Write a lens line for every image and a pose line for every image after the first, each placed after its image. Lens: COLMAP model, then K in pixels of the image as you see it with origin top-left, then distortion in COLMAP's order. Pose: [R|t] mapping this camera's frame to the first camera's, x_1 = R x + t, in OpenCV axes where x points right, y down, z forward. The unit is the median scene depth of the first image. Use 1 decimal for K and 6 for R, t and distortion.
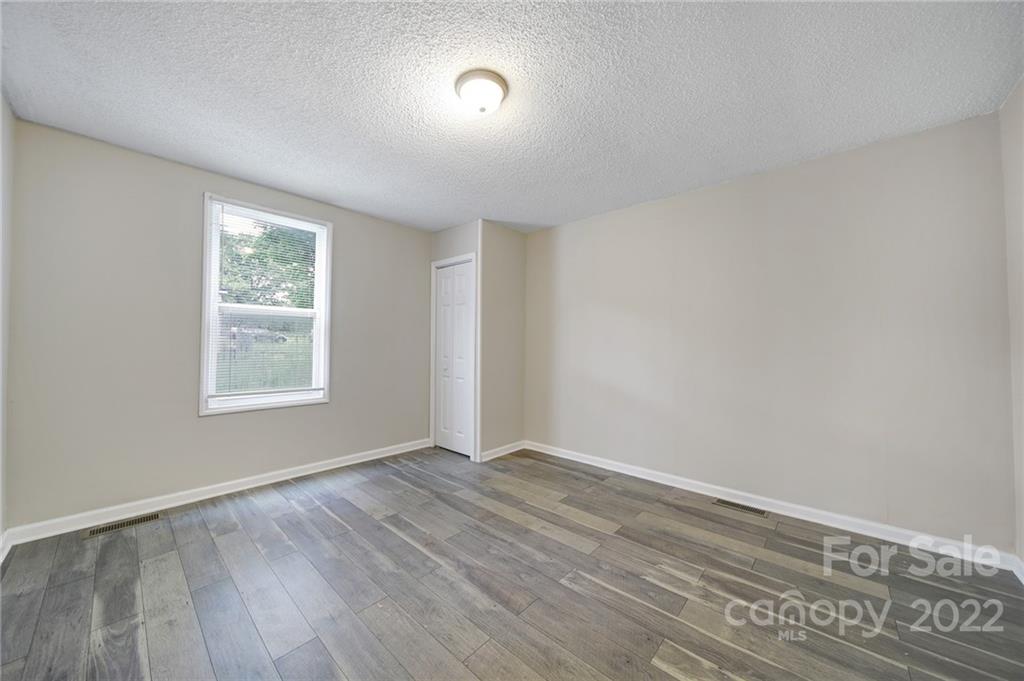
lens RADIAL K [[357.1, 0, 517.4], [0, 357.1, 342.5], [0, 0, 1]] dist [-0.004487, -0.000050]
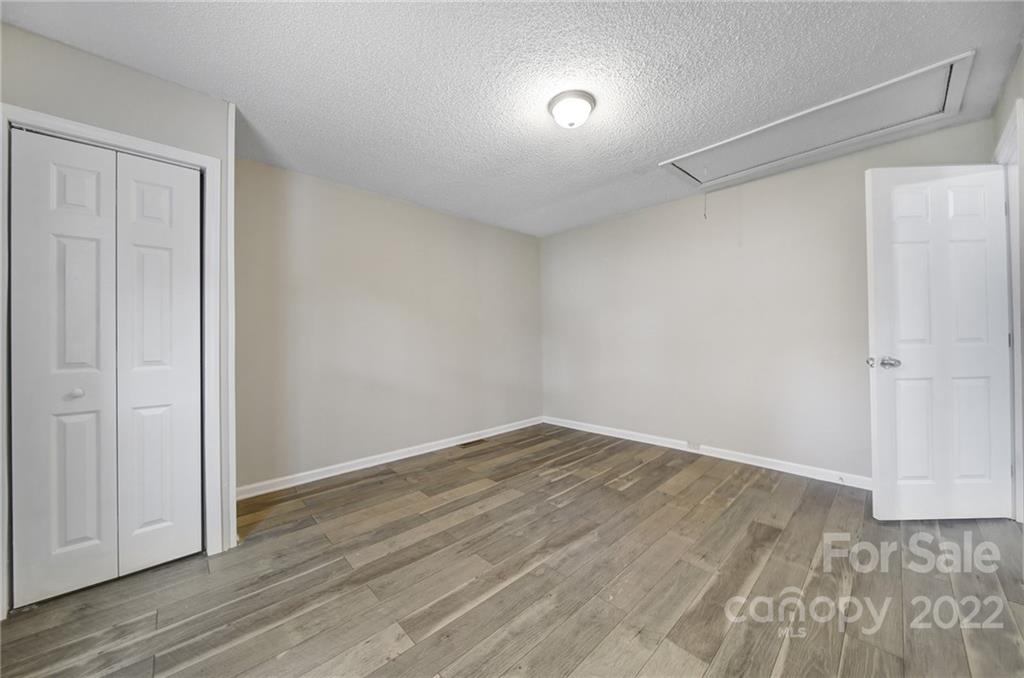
lens RADIAL K [[357.7, 0, 507.1], [0, 357.7, 333.8], [0, 0, 1]] dist [-0.003515, -0.000292]
pose [[0.102846, -0.001683, 0.994696, -0.839735], [0.004298, 0.999990, 0.001248, 0.009936], [-0.994688, 0.004147, 0.102852, 0.716228]]
